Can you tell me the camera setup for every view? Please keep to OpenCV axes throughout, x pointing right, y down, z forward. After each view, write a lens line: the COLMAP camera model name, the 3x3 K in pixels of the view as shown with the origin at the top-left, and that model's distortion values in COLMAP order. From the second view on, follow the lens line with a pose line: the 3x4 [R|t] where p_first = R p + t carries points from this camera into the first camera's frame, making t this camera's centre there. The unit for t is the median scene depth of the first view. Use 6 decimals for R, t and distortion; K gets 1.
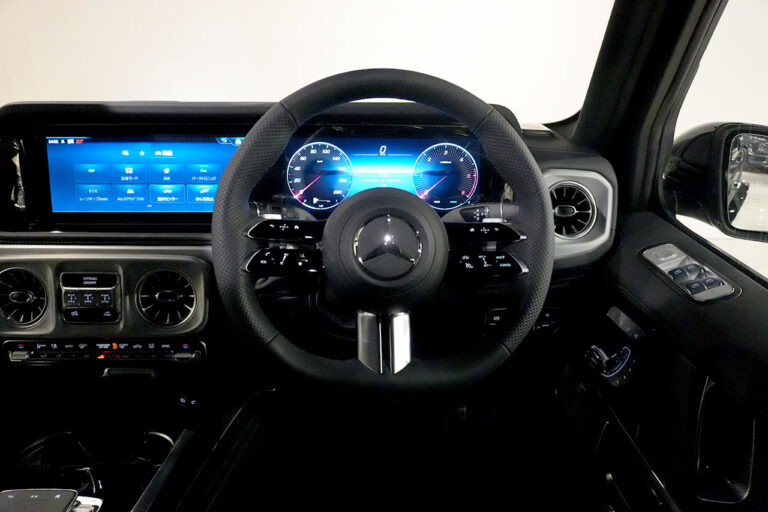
lens RADIAL K [[520.5, 0, 384.9], [0, 520.5, 254.9], [0, 0, 1]] dist [-0.038994, 0.033834]
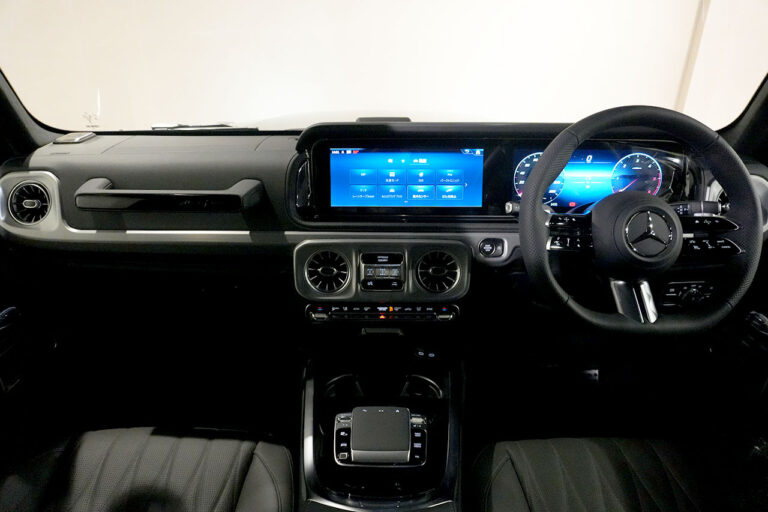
lens RADIAL K [[520.5, 0, 384.9], [0, 520.5, 254.9], [0, 0, 1]] dist [-0.038994, 0.033834]
pose [[0.999471, 0.003186, -0.032354, -0.475543], [-0.002424, 0.999720, 0.023536, 0.007504], [0.032420, -0.023445, 0.999199, -0.307996]]
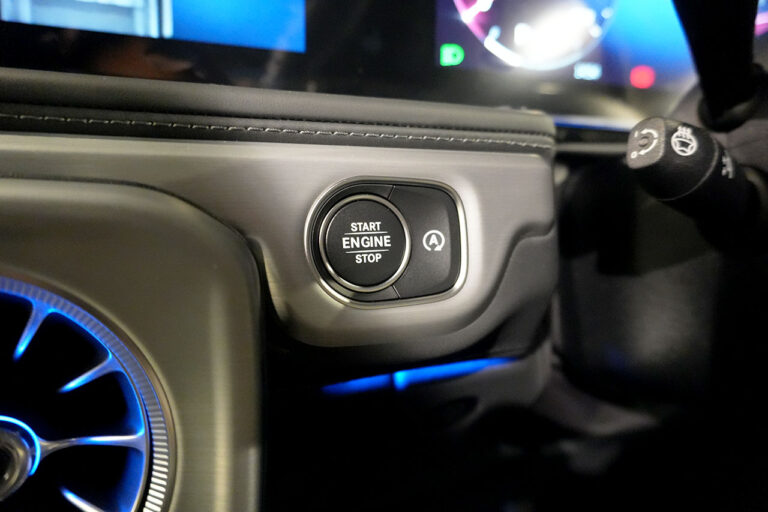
lens RADIAL K [[520.5, 0, 384.9], [0, 520.5, 254.9], [0, 0, 1]] dist [-0.038994, 0.033834]
pose [[0.942481, -0.033585, 0.332569, -0.326277], [0.044582, 0.998681, -0.025488, 0.029627], [-0.331274, 0.038849, 0.942735, 0.765655]]
